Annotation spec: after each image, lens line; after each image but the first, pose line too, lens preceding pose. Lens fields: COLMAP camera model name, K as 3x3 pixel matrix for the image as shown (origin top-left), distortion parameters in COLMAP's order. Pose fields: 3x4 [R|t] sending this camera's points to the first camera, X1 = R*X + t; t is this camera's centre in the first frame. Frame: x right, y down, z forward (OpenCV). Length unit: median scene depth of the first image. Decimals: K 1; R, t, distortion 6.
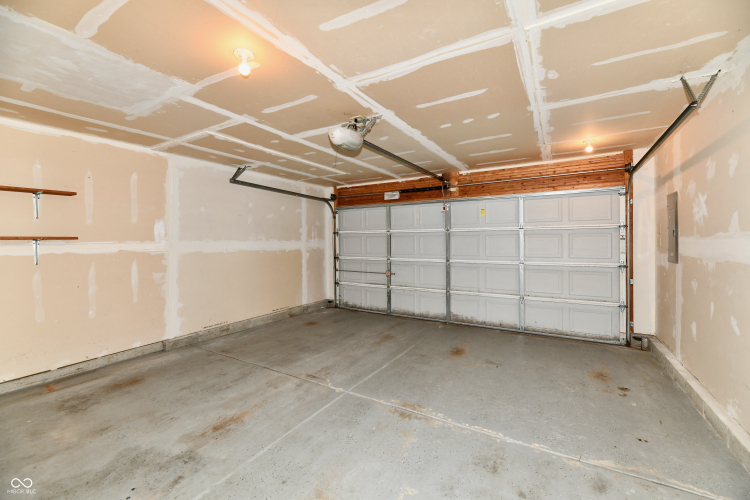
lens RADIAL K [[308.4, 0, 379.3], [0, 308.4, 244.9], [0, 0, 1]] dist [-0.000549, -0.002849]
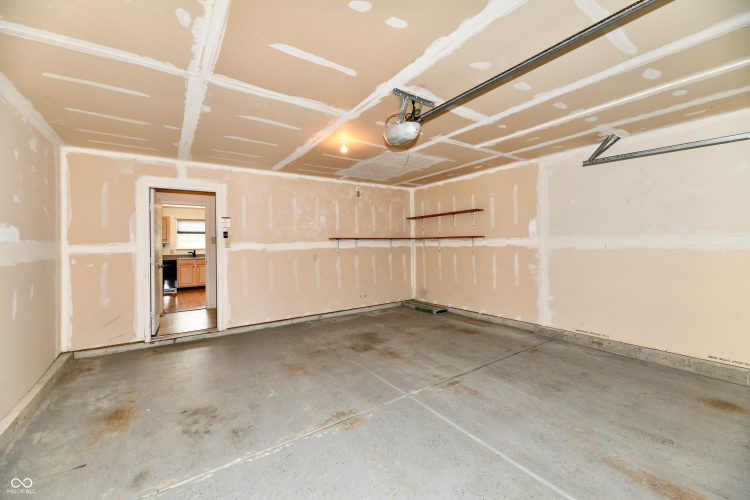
lens RADIAL K [[308.4, 0, 380.1], [0, 308.4, 245.1], [0, 0, 1]] dist [-0.000549, -0.002849]
pose [[-0.415700, 0.019492, -0.909293, 0.705244], [0.006422, 0.999808, 0.018497, -0.009395], [0.909479, 0.001850, -0.415745, 1.167095]]
